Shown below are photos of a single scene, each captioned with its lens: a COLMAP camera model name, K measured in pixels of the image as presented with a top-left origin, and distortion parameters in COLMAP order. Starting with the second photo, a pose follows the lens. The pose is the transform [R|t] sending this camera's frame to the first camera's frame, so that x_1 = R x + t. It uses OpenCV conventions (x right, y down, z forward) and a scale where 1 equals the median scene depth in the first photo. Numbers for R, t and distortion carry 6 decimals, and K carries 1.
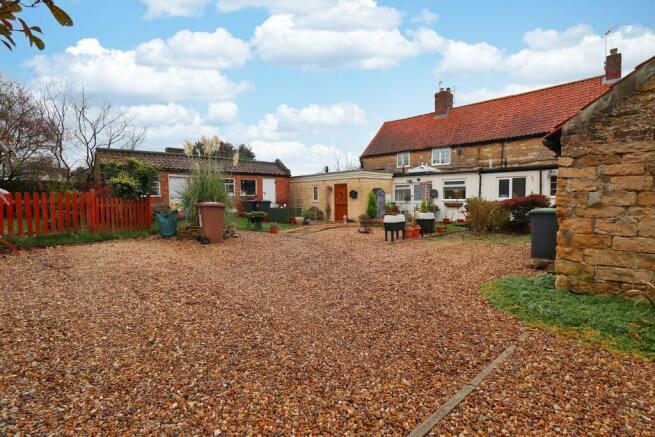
lens RADIAL K [[304.3, 0, 327.1], [0, 304.3, 217.7], [0, 0, 1]] dist [0.004497, -0.000432]
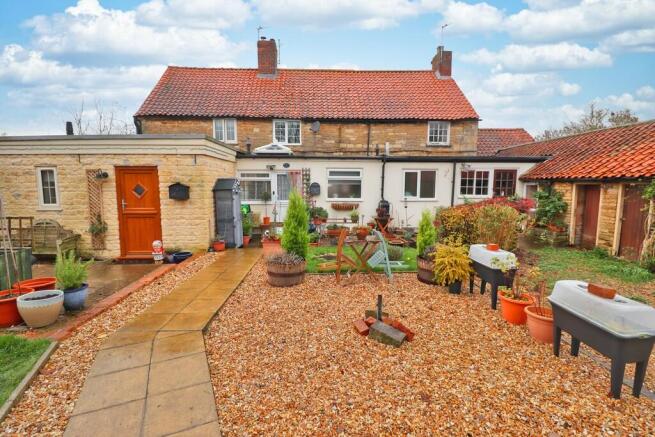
lens RADIAL K [[304.3, 0, 329.4], [0, 304.3, 216.4], [0, 0, 1]] dist [0.004497, -0.000432]
pose [[0.682712, -0.068587, 0.727461, -0.083590], [0.038194, 0.997574, 0.058210, -0.056268], [-0.729689, -0.011956, 0.683675, 0.524427]]
